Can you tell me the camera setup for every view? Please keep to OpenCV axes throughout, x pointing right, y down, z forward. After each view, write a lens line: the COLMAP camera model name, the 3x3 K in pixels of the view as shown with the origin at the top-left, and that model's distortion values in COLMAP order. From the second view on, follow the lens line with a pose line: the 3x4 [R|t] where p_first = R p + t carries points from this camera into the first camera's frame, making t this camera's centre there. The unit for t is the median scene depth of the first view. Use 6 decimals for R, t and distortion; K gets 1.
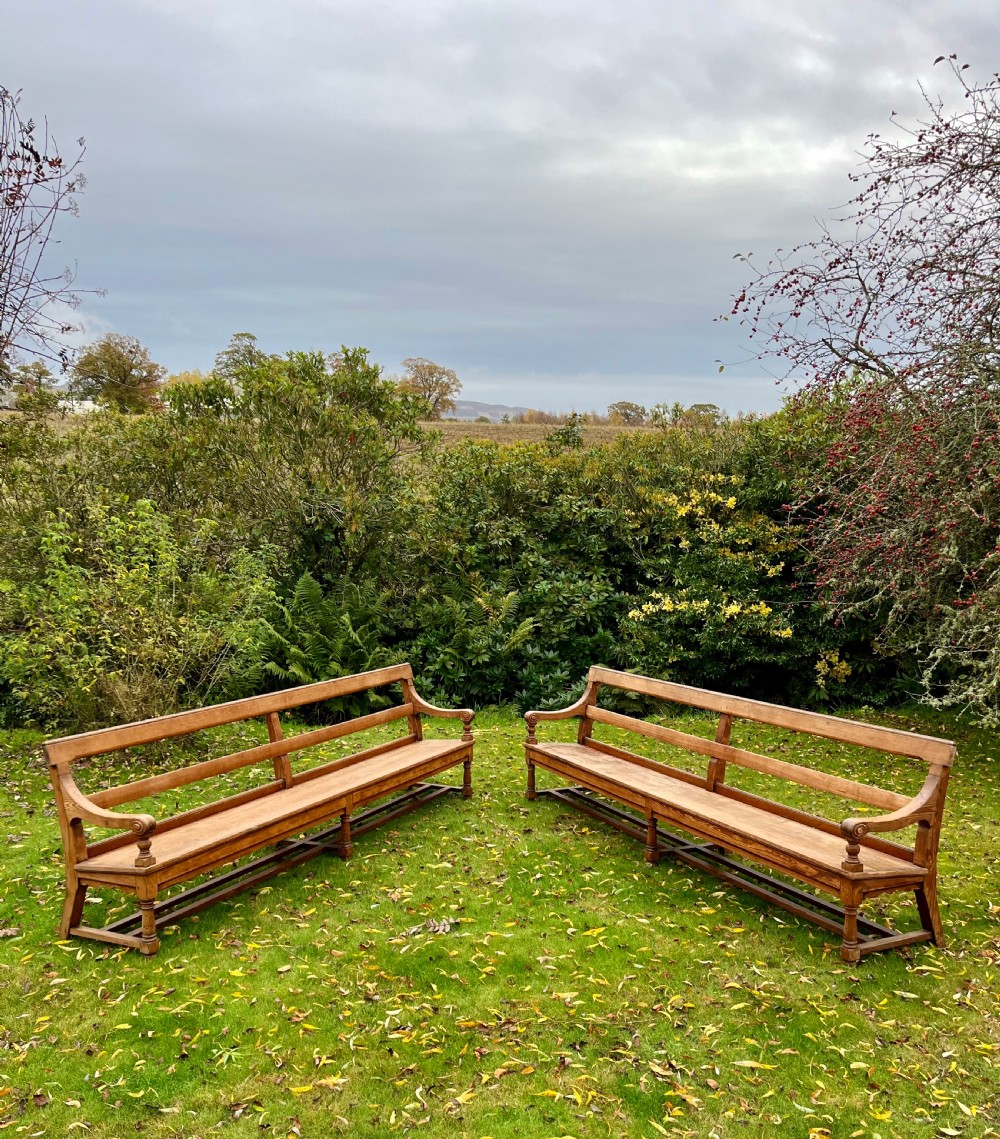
lens RADIAL K [[1017.9, 0, 498.5], [0, 1017.9, 667.1], [0, 0, 1]] dist [0.071263, -0.066107]
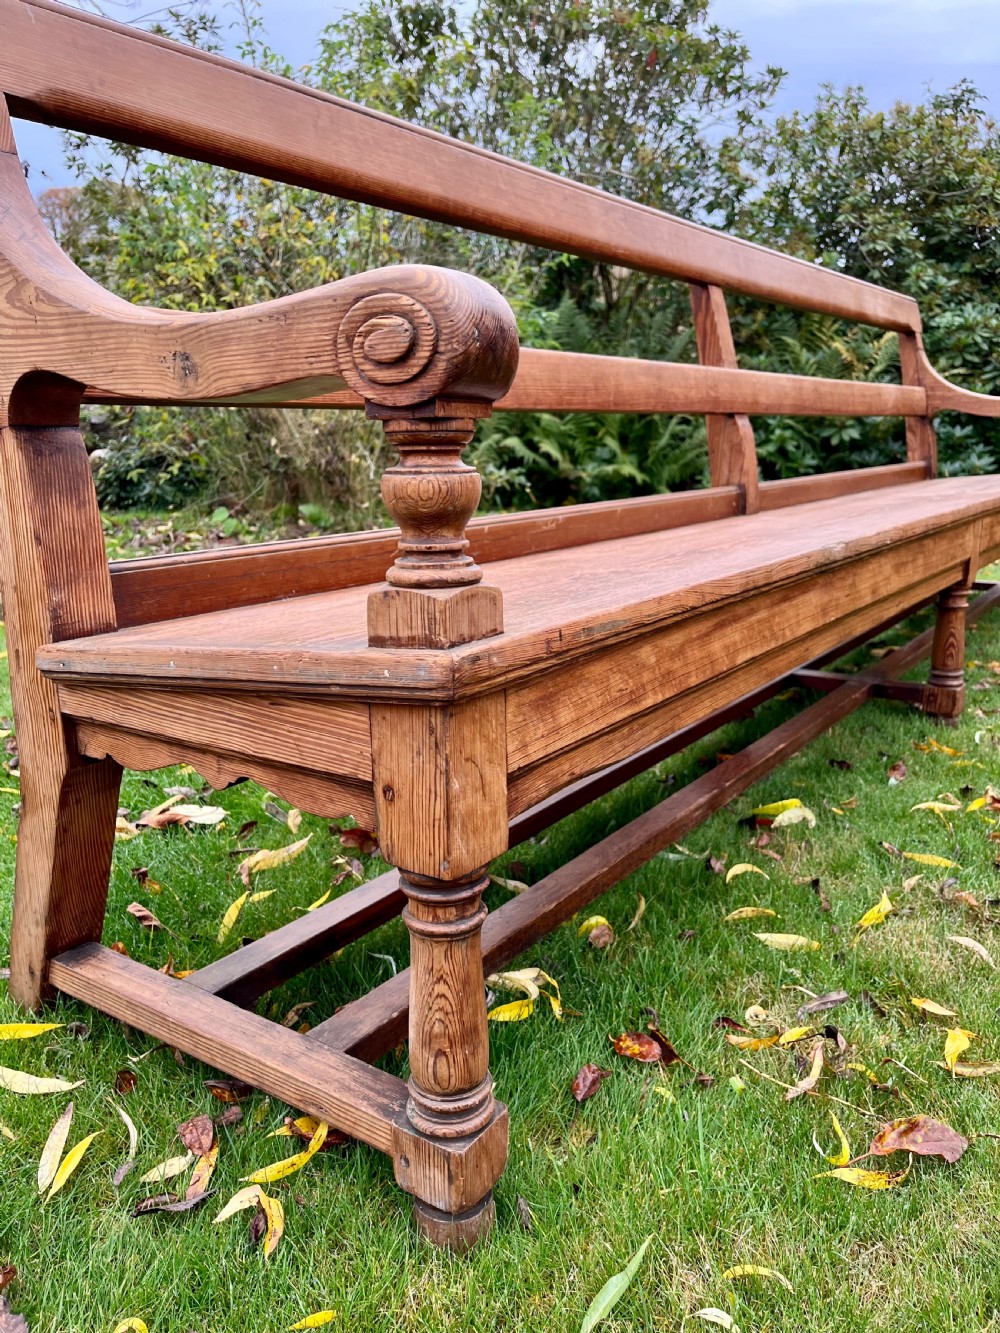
lens RADIAL K [[1014.6, 0, 499.6], [0, 1014.6, 670.3], [0, 0, 1]] dist [0.066918, -0.089440]
pose [[0.987809, 0.032313, -0.152282, -0.158288], [-0.016580, 0.994494, 0.103474, 0.092094], [0.154787, -0.099688, 0.982906, 0.435512]]
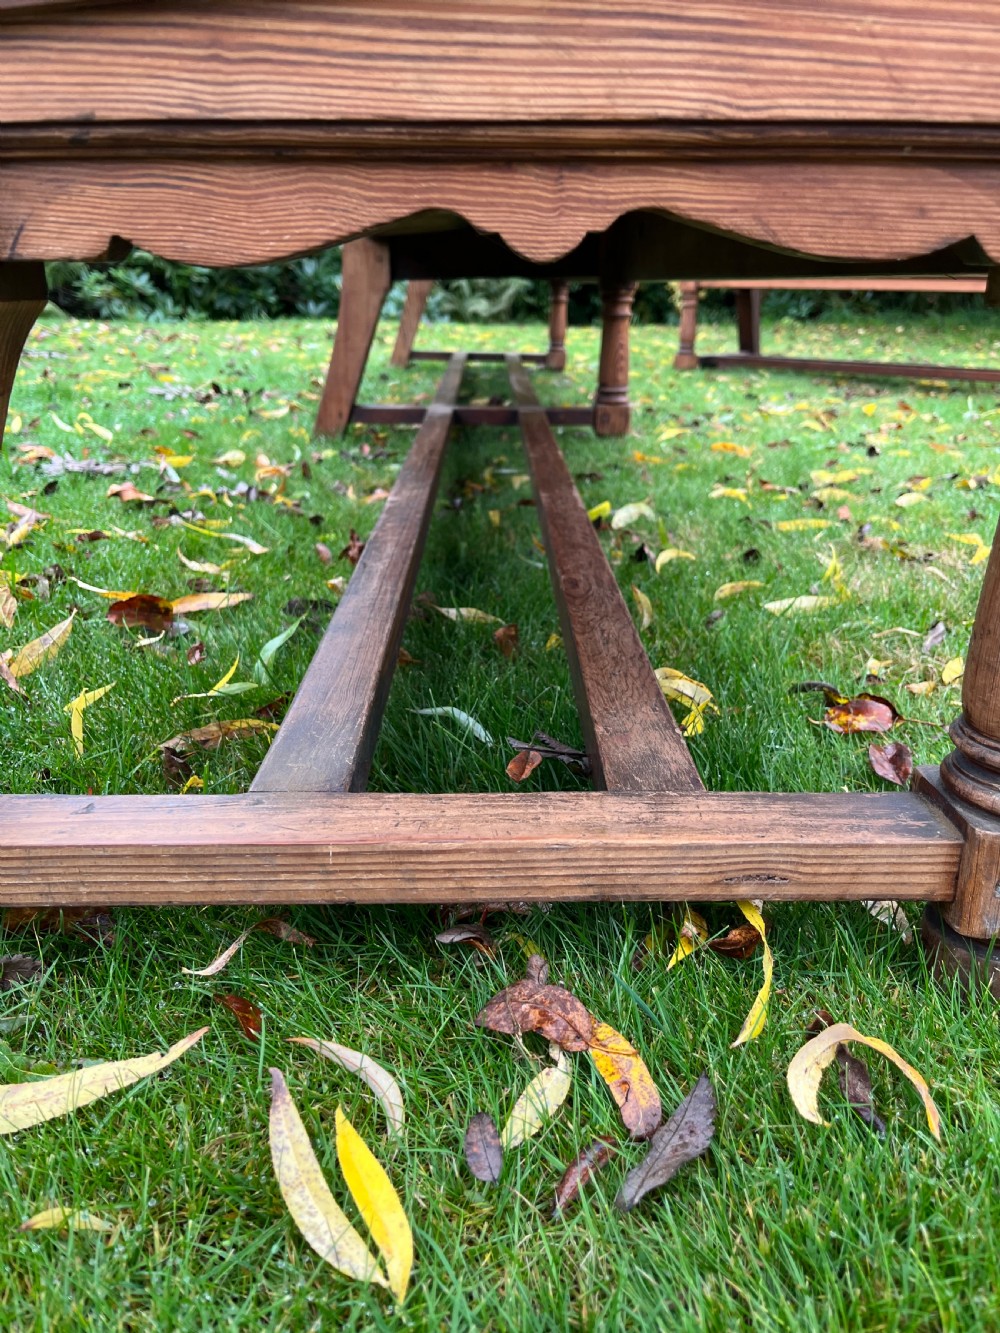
lens RADIAL K [[1014.6, 0, 508.2], [0, 1014.6, 679.0], [0, 0, 1]] dist [0.066918, -0.089440]
pose [[0.886805, -0.146369, 0.438353, -0.215184], [0.036543, 0.967759, 0.249213, 0.117494], [-0.460698, -0.204985, 0.863562, 0.482128]]
